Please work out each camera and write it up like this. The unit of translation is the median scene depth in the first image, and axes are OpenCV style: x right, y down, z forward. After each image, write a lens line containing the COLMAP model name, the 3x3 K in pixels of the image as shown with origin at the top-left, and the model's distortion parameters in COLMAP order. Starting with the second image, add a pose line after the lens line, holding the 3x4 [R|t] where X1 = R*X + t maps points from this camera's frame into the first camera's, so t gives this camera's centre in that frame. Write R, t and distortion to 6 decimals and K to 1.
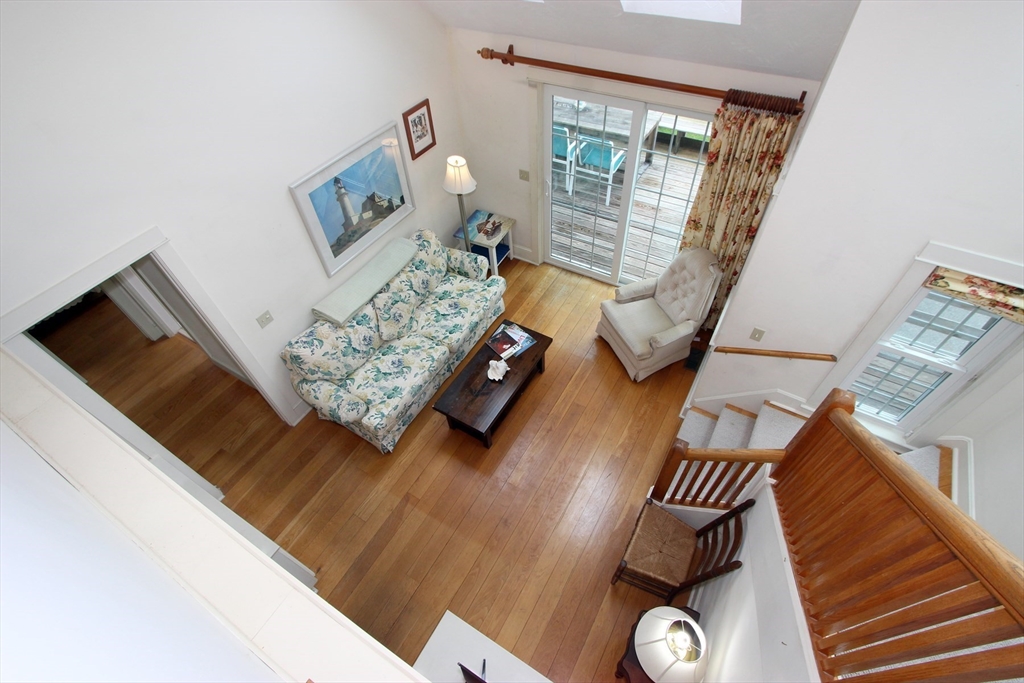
lens RADIAL K [[487.6, 0, 537.6], [0, 487.6, 358.7], [0, 0, 1]] dist [-0.001793, -0.000315]
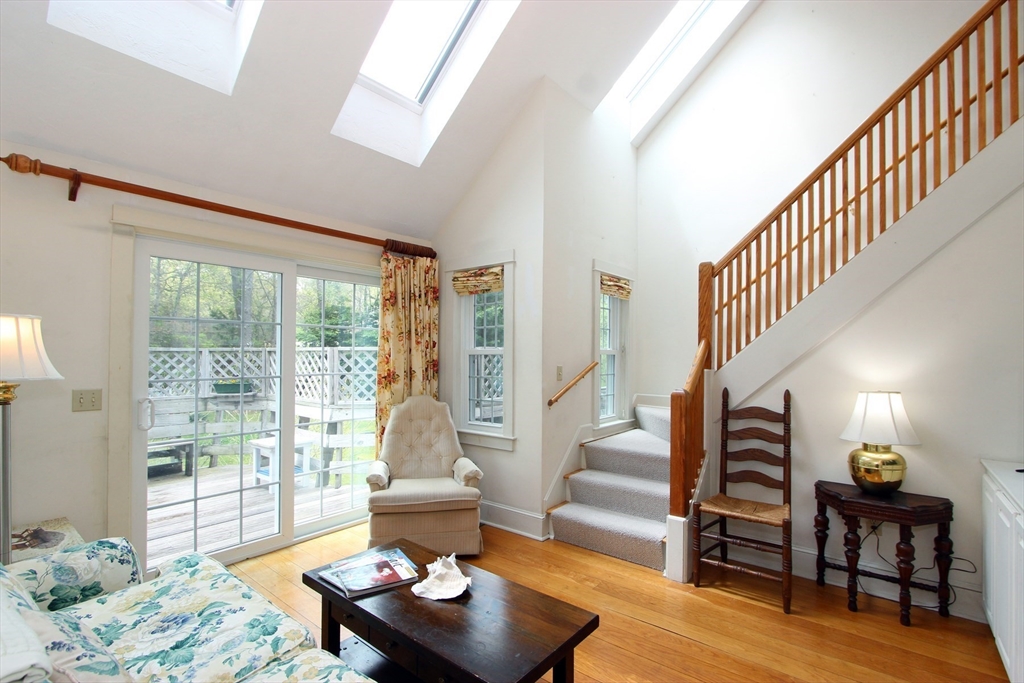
lens RADIAL K [[459.6, 0, 512.5], [0, 459.6, 358.6], [0, 0, 1]] dist [0.000860, 0.000348]
pose [[0.178493, 0.010513, 0.983885, -0.508717], [0.758178, 0.635871, -0.144341, 0.000025], [-0.627141, 0.771724, 0.105528, 0.771682]]
